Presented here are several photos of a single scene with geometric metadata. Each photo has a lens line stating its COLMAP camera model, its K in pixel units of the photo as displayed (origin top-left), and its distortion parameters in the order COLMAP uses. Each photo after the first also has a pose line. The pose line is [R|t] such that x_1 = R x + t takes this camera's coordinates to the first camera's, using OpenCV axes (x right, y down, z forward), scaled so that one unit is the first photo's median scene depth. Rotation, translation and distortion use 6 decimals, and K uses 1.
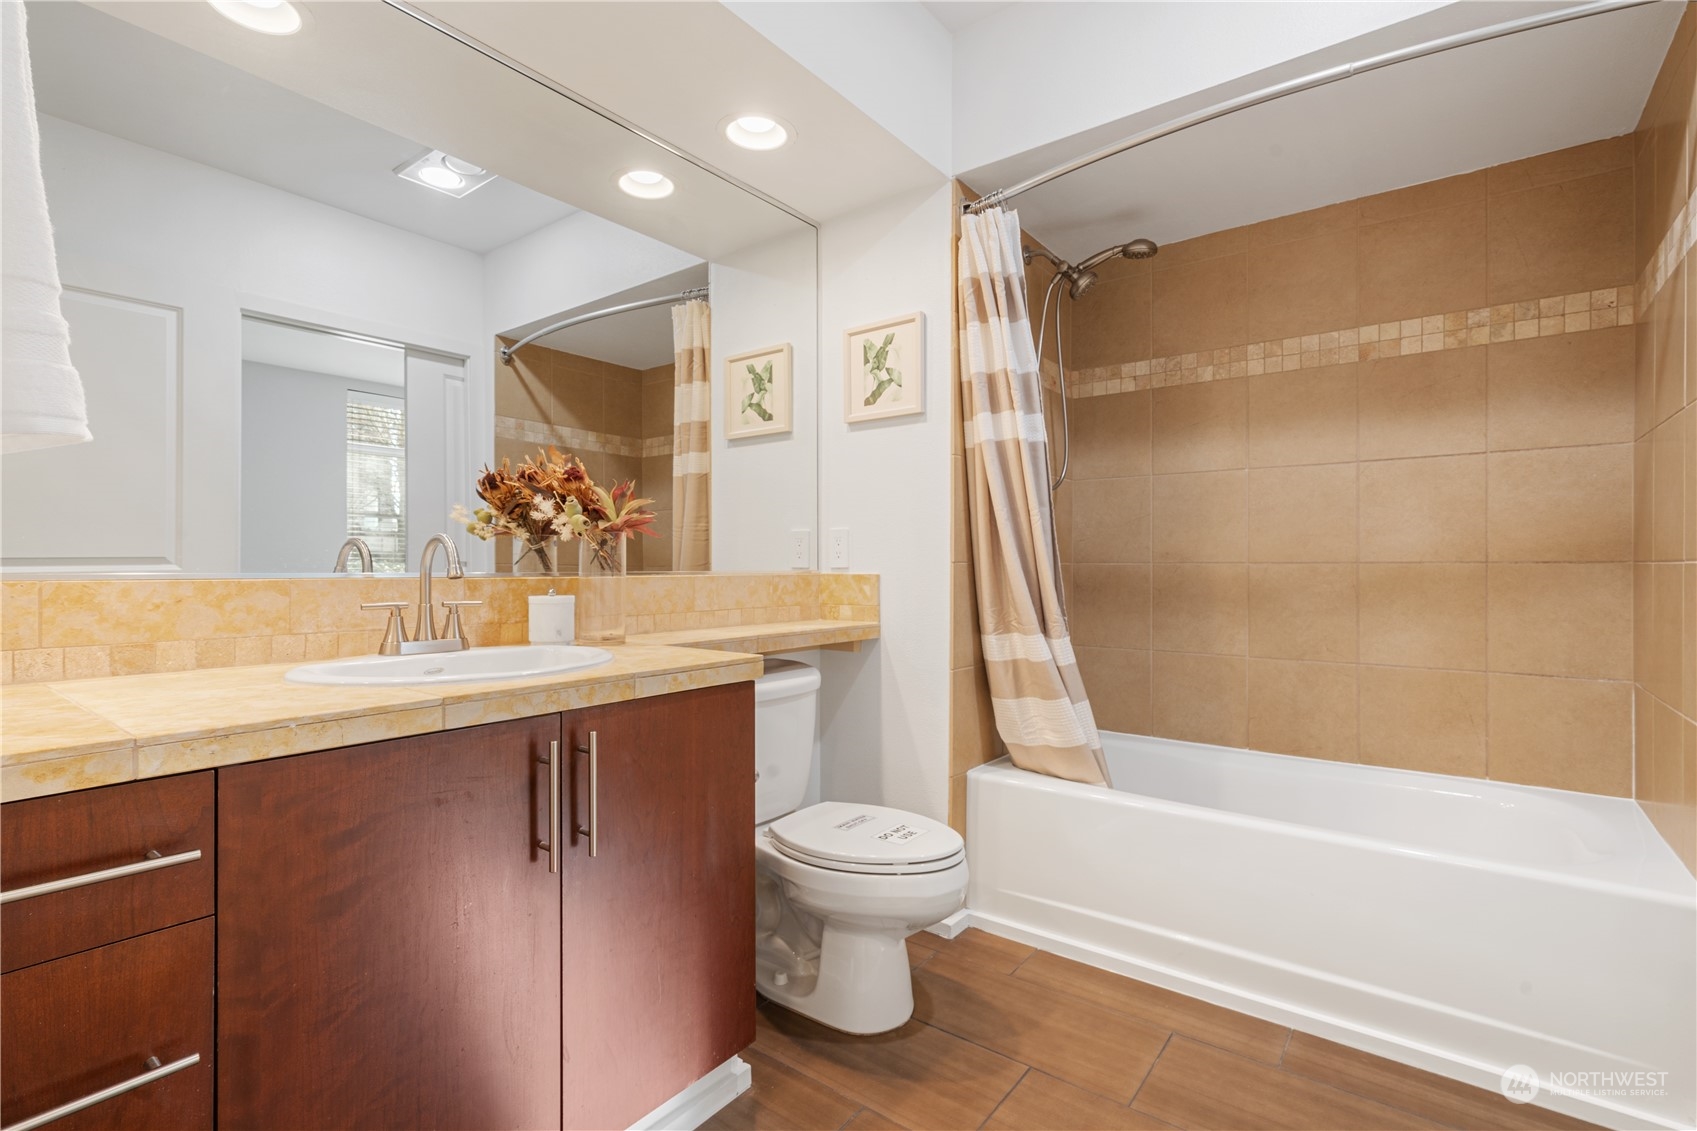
lens RADIAL K [[795.9, 0, 853.0], [0, 795.9, 566.9], [0, 0, 1]] dist [-0.002406, -0.000016]
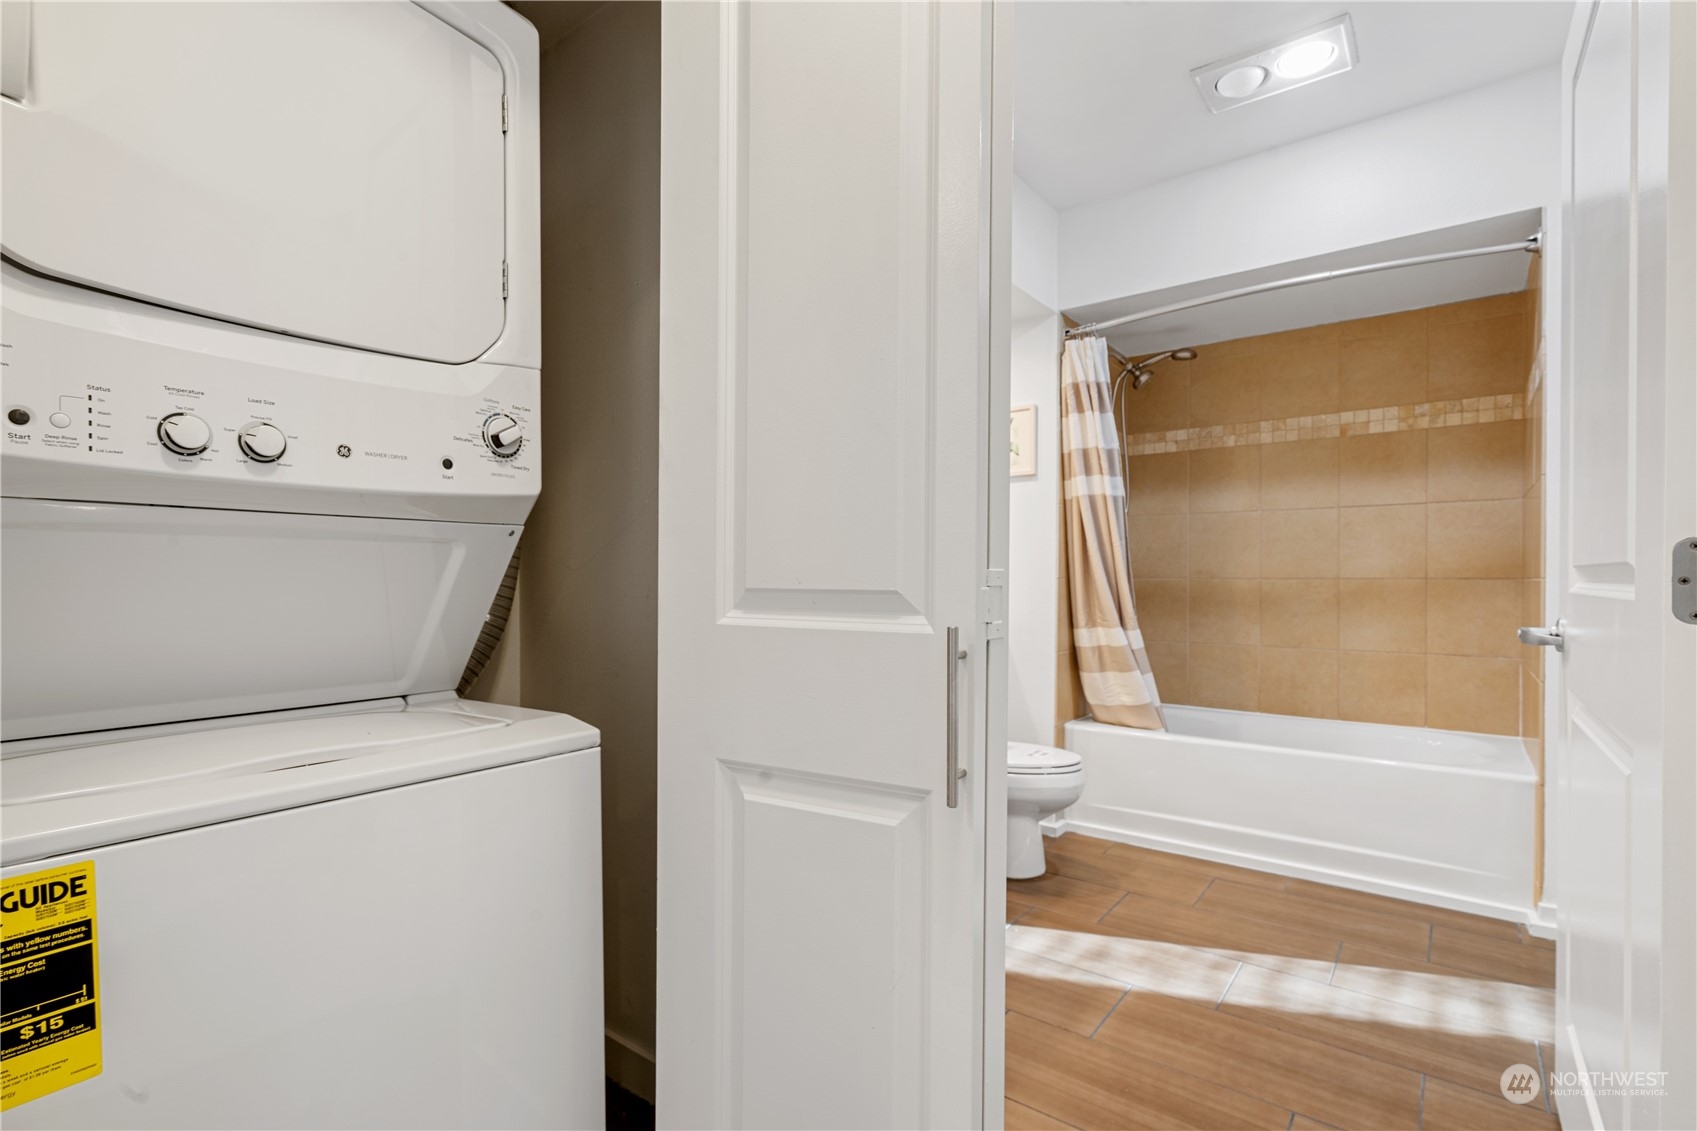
lens RADIAL K [[798.9, 0, 848.2], [0, 798.9, 585.1], [0, 0, 1]] dist [-0.000455, -0.000087]
pose [[0.999999, 0.000692, -0.001211, -0.257579], [-0.000683, 0.999974, 0.007232, -0.003755], [0.001216, -0.007231, 0.999973, -0.461481]]
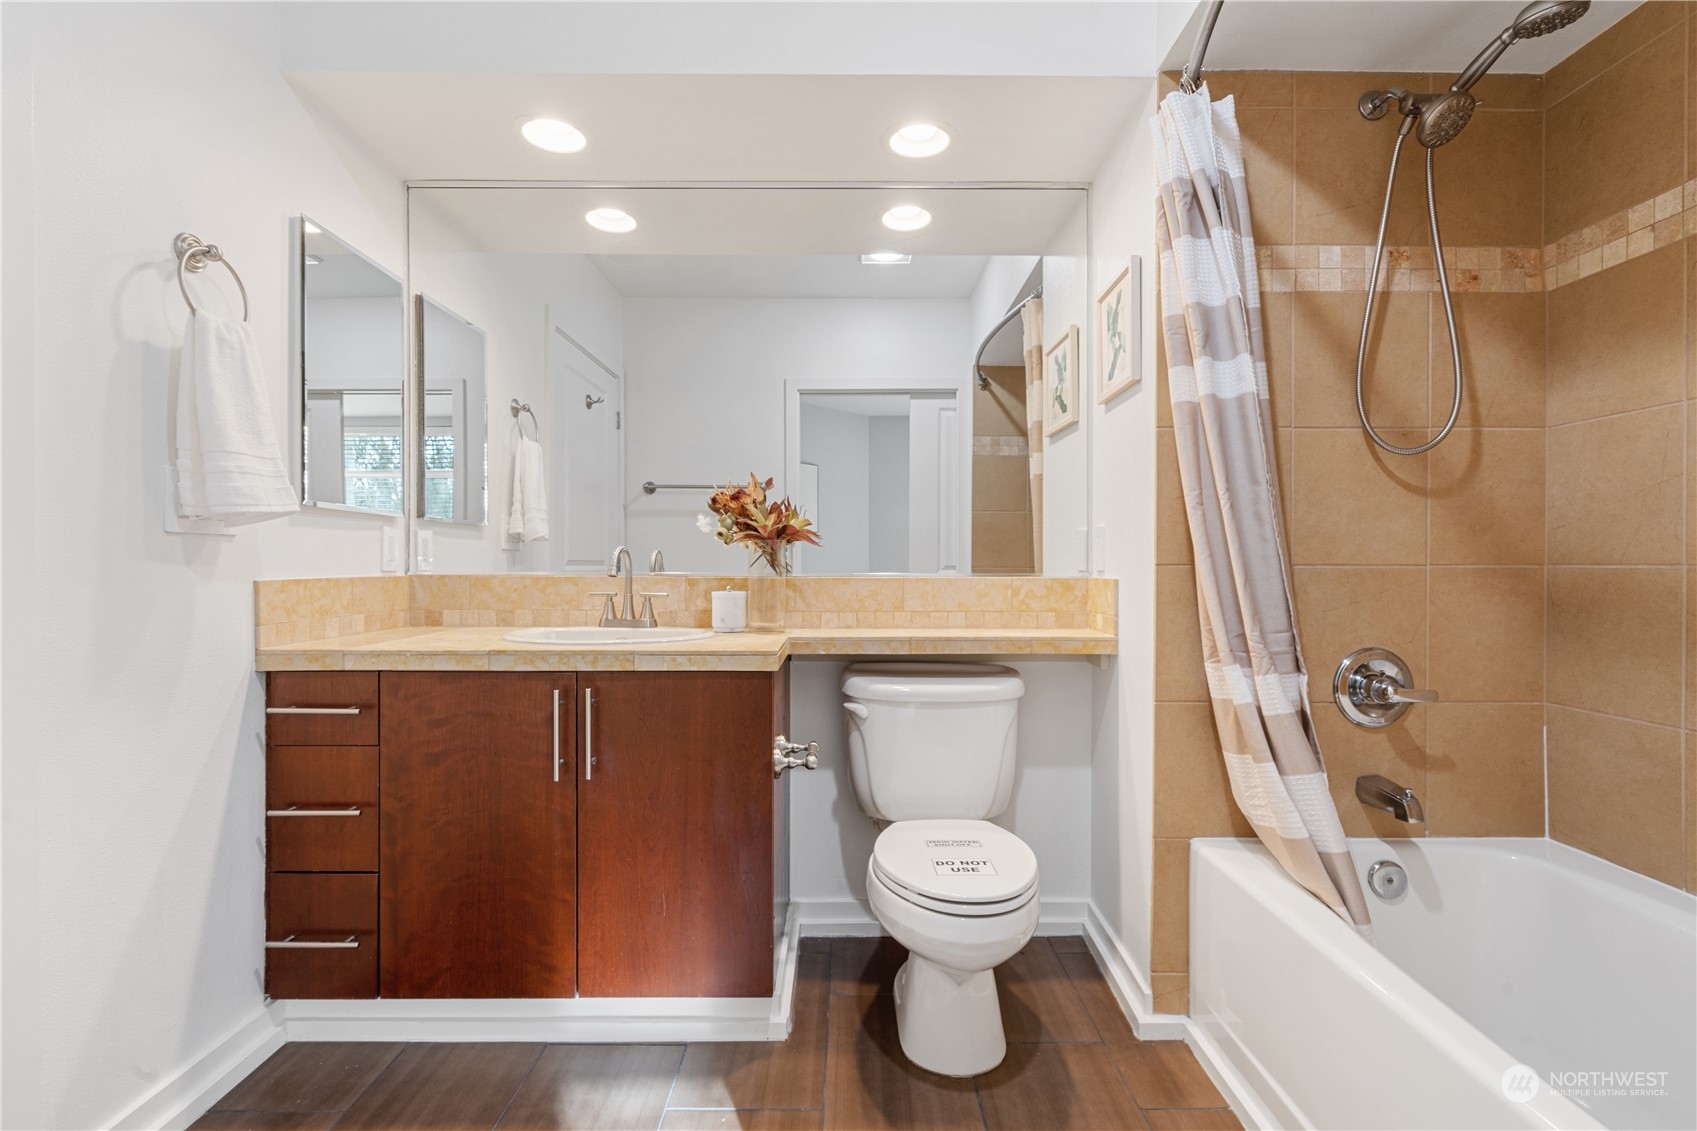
lens RADIAL K [[780.4, 0, 853.9], [0, 780.4, 570.7], [0, 0, 1]] dist [-0.005165, 0.000514]
pose [[0.605445, 0.005279, -0.795869, 0.567883], [-0.002871, 0.999986, 0.004449, -0.002495], [0.795882, -0.000409, 0.605452, 0.304624]]
